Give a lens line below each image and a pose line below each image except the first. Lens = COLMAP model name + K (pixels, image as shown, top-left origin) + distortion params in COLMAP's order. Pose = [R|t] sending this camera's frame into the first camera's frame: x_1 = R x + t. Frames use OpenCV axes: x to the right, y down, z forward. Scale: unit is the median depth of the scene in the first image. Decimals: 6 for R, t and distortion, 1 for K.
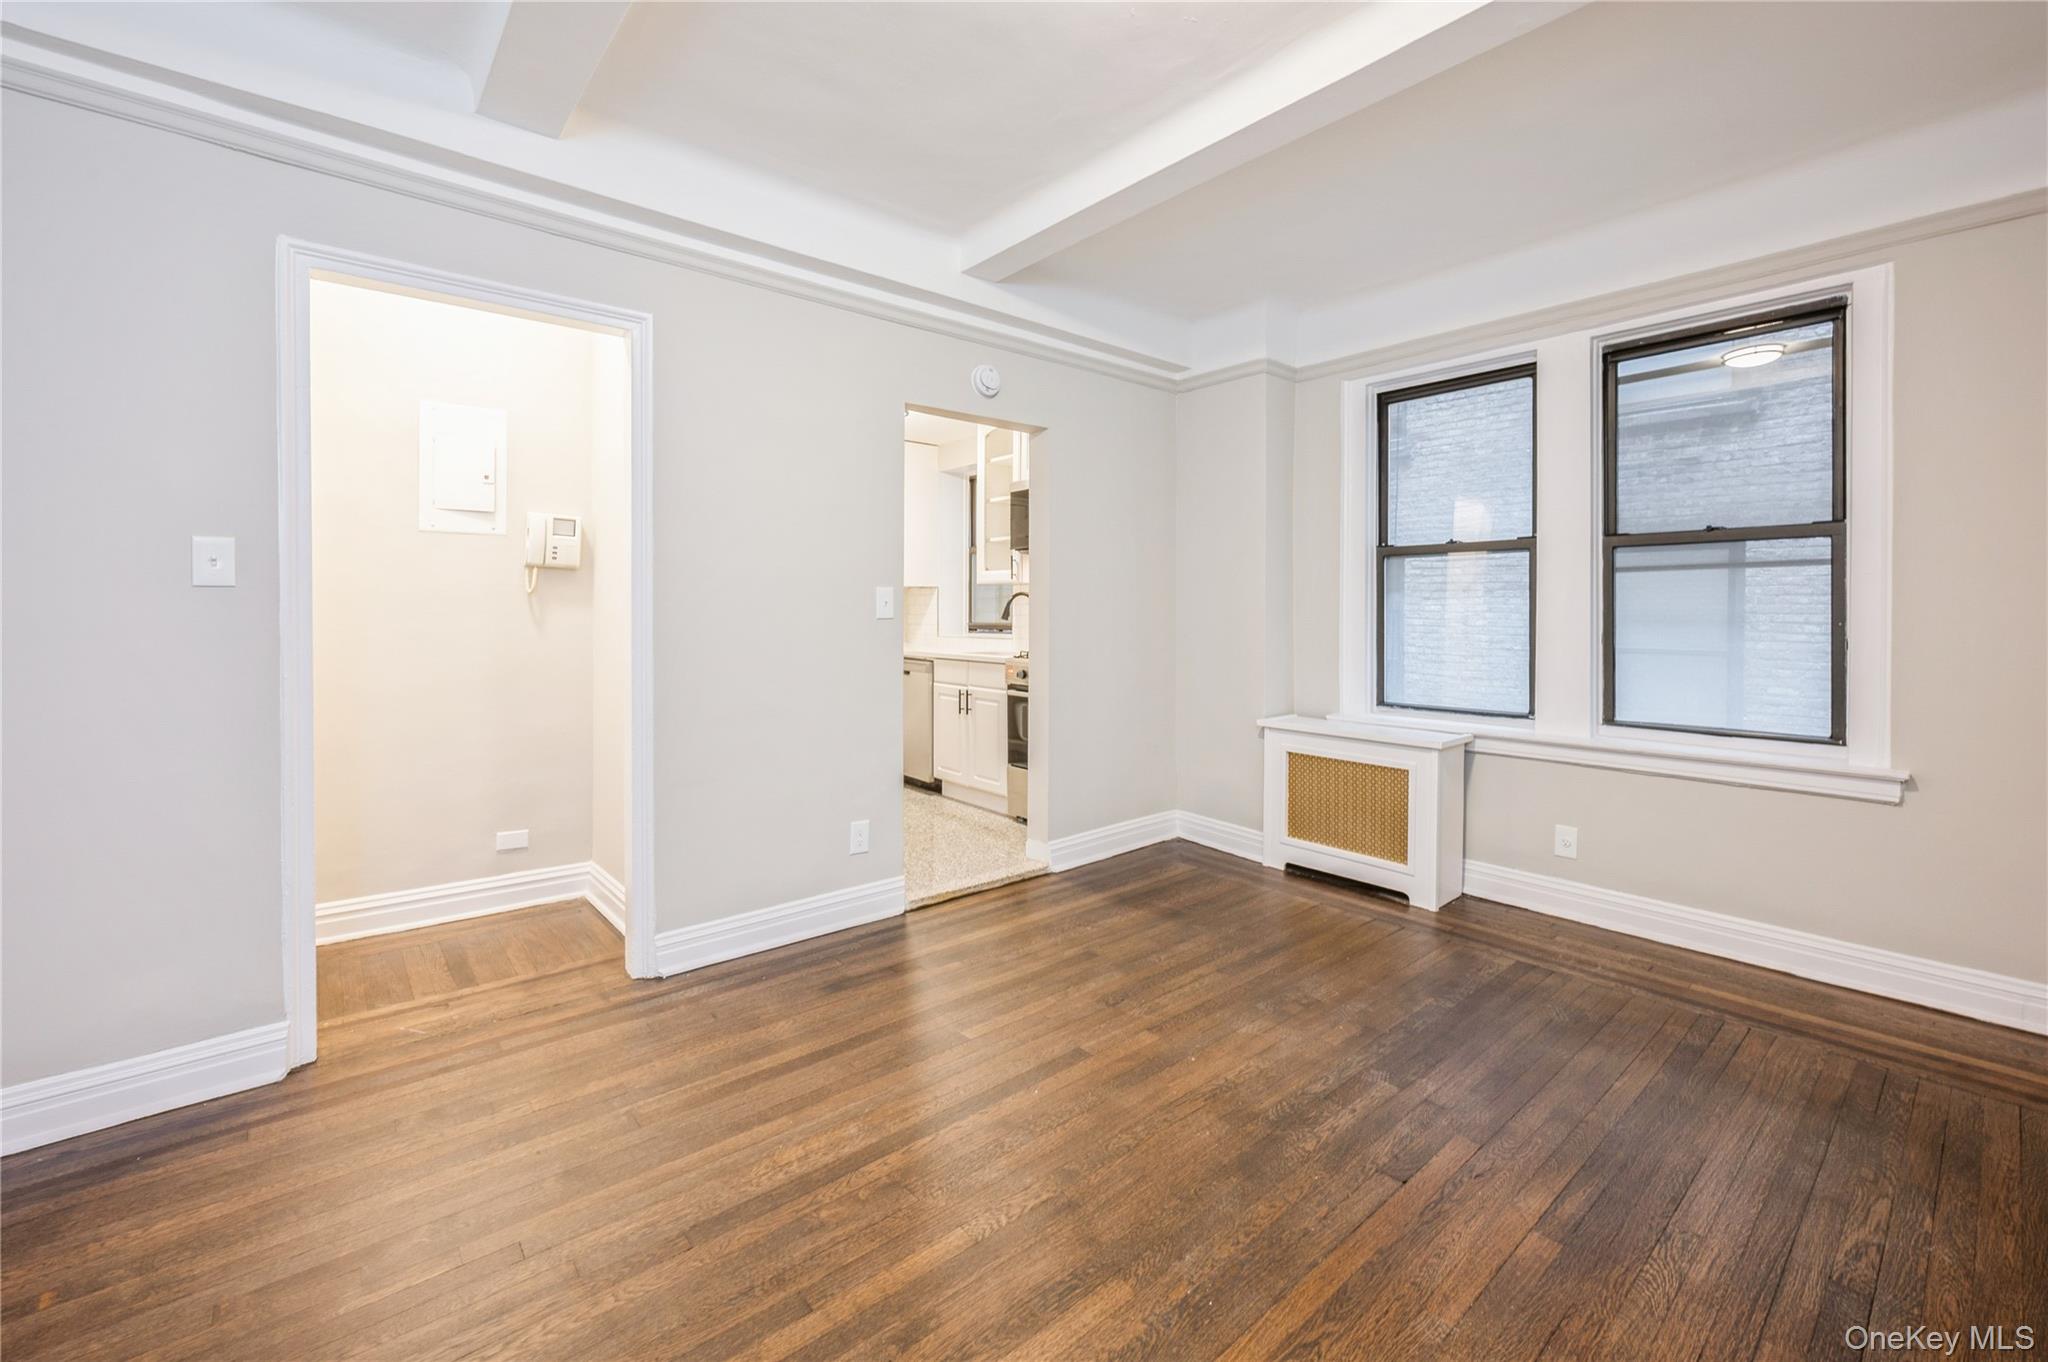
lens RADIAL K [[849.2, 0, 1024.4], [0, 849.2, 613.4], [0, 0, 1]] dist [-0.003724, 0.000403]
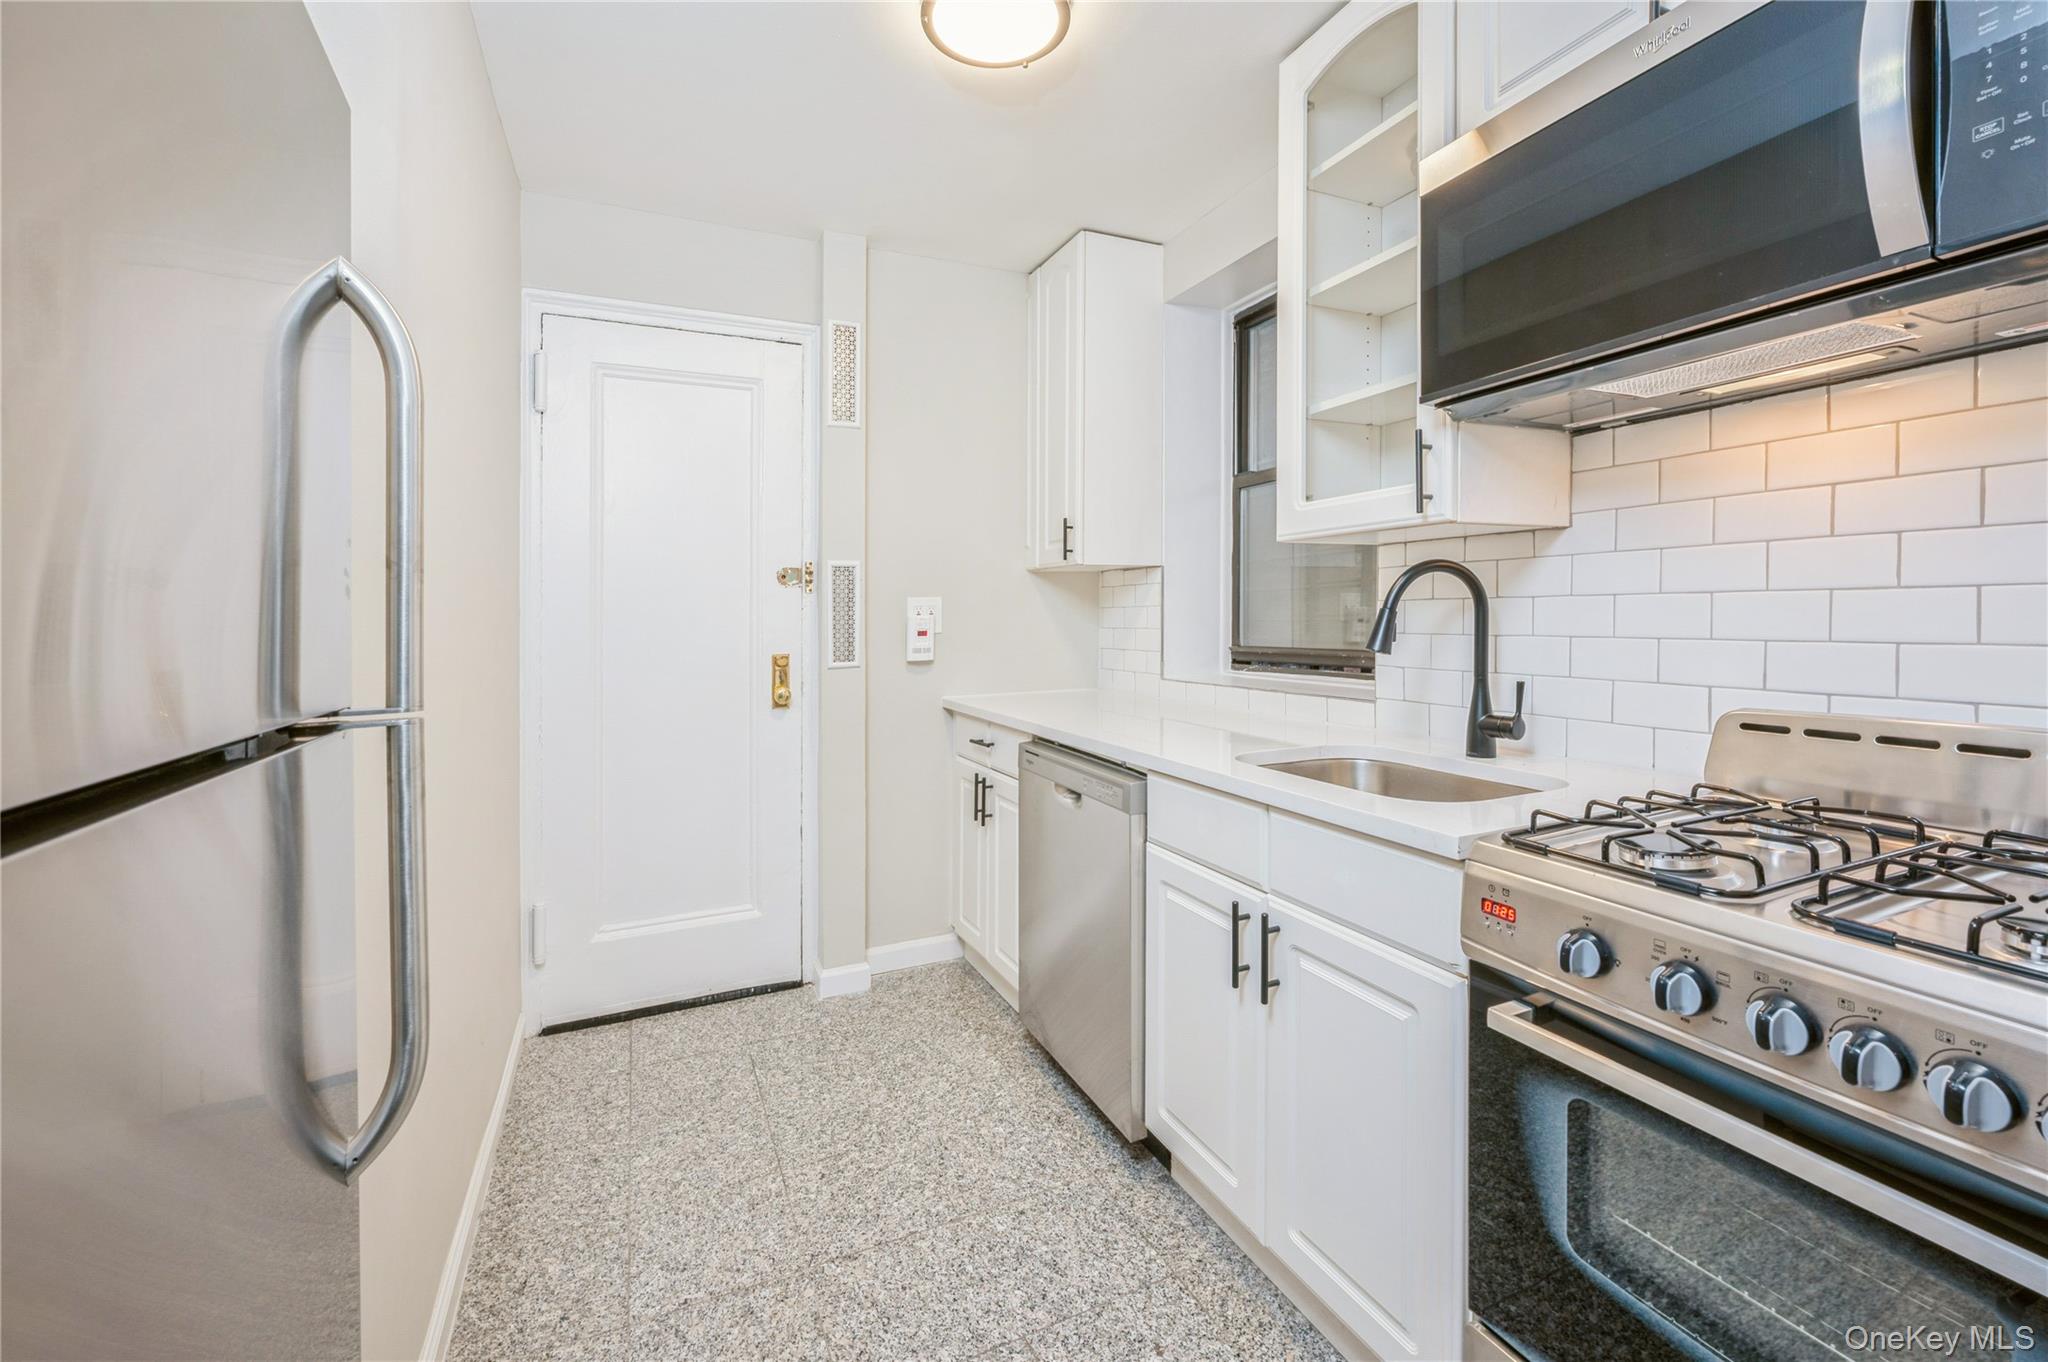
lens RADIAL K [[849.2, 0, 1024.4], [0, 849.2, 613.4], [0, 0, 1]] dist [-0.003724, 0.000403]
pose [[0.963818, -0.002132, -0.266554, -0.106309], [0.000665, 0.999984, -0.005594, -0.006329], [0.266562, 0.005214, 0.963804, 1.099286]]
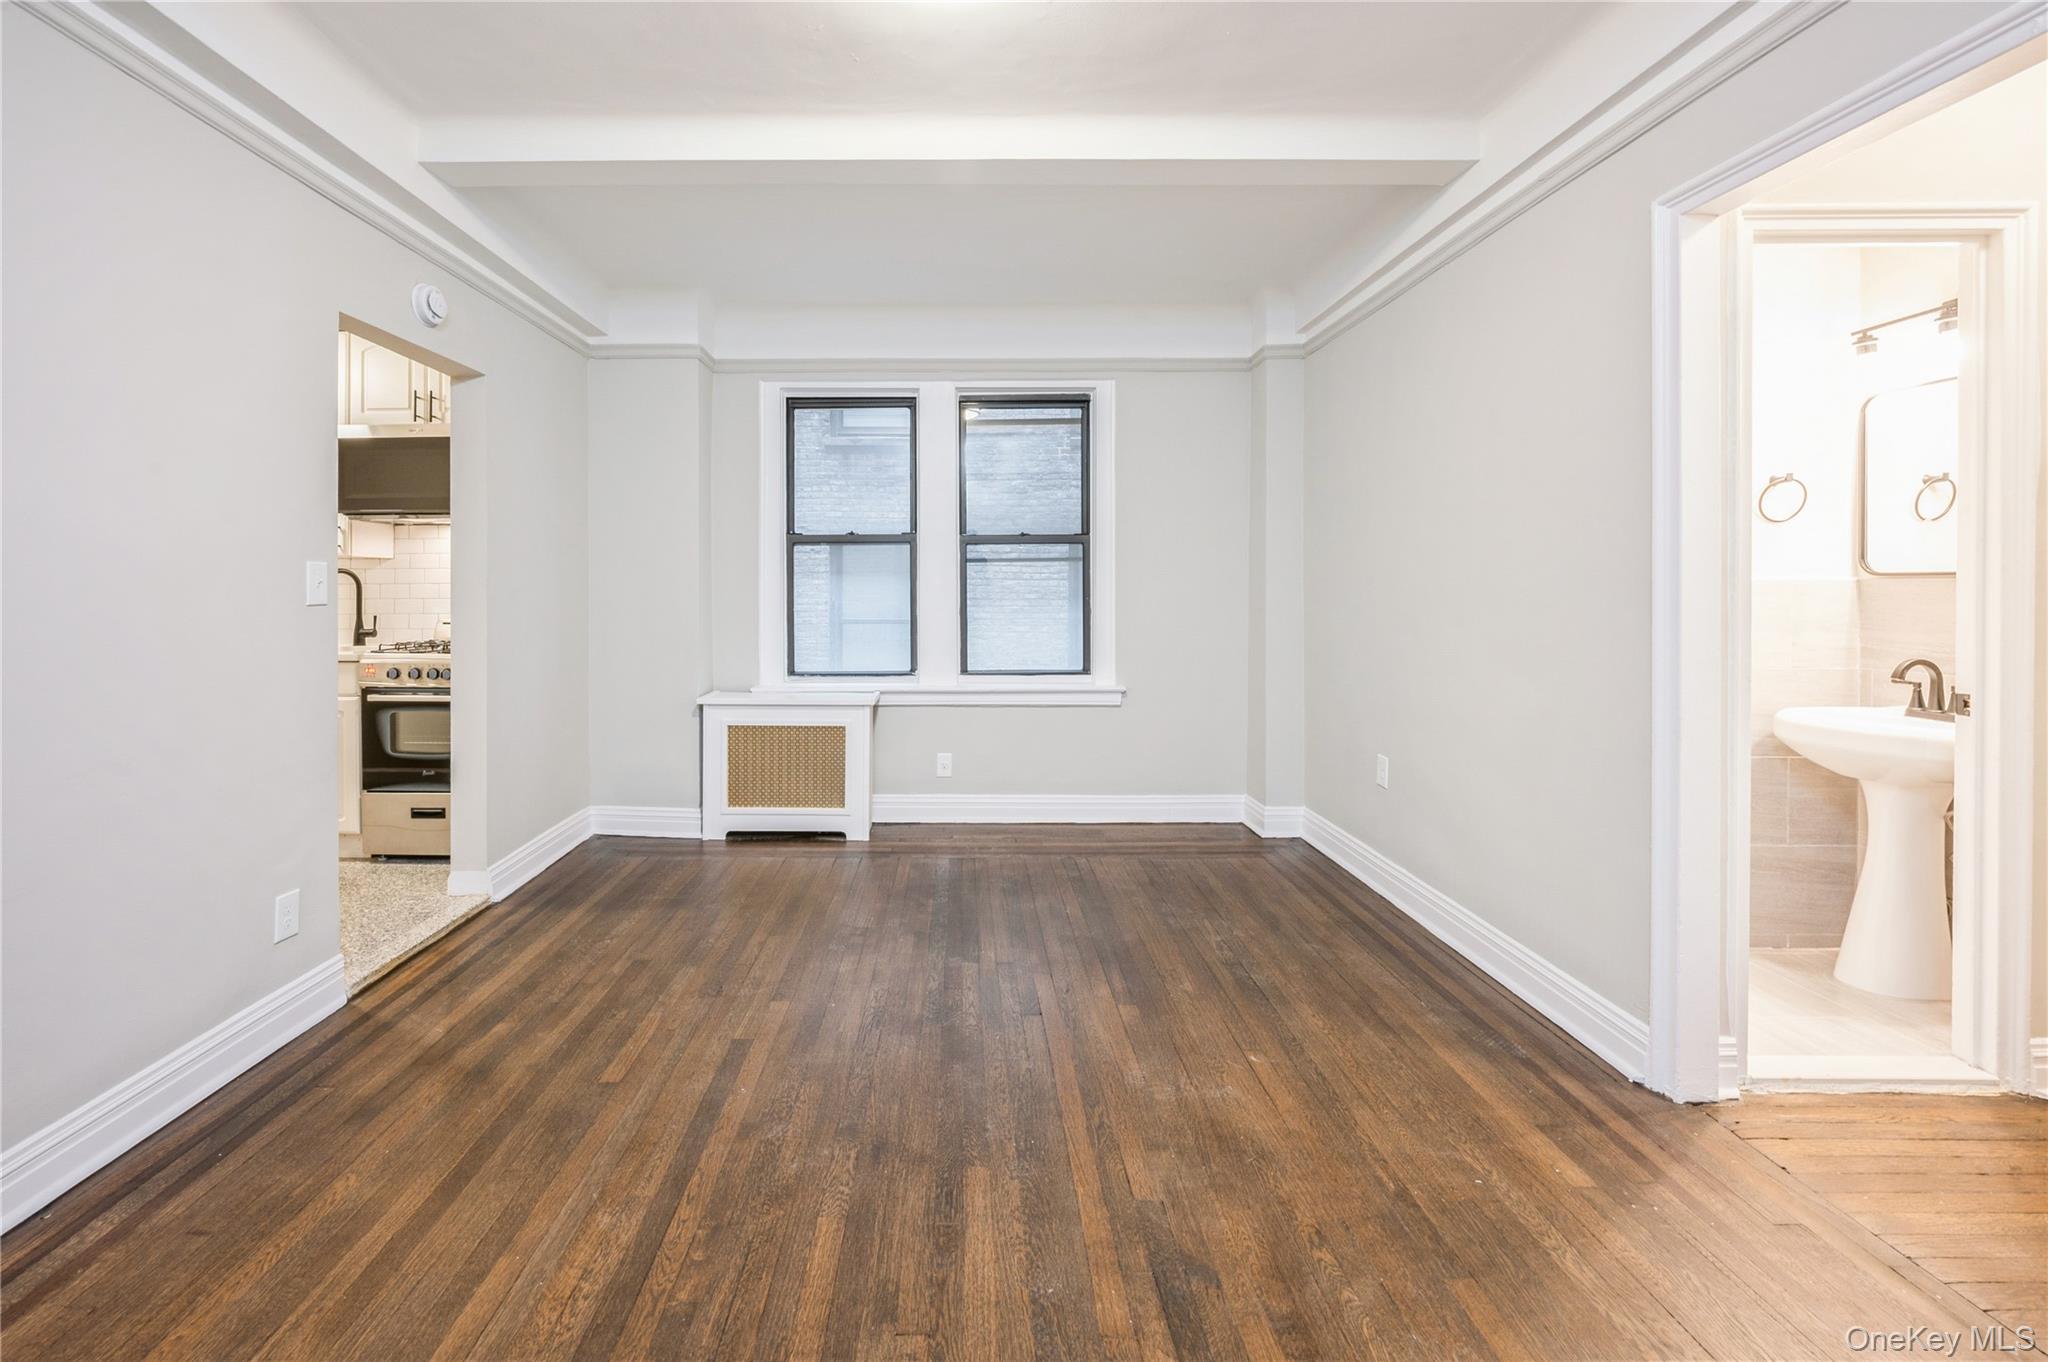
lens RADIAL K [[856.7, 0, 957.4], [0, 856.7, 591.6], [0, 0, 1]] dist [-0.002691, -0.000152]
pose [[0.649911, -0.004351, 0.759998, -0.377562], [0.005262, 0.999985, 0.001225, -0.003292], [-0.759992, 0.003203, 0.649924, 0.117530]]
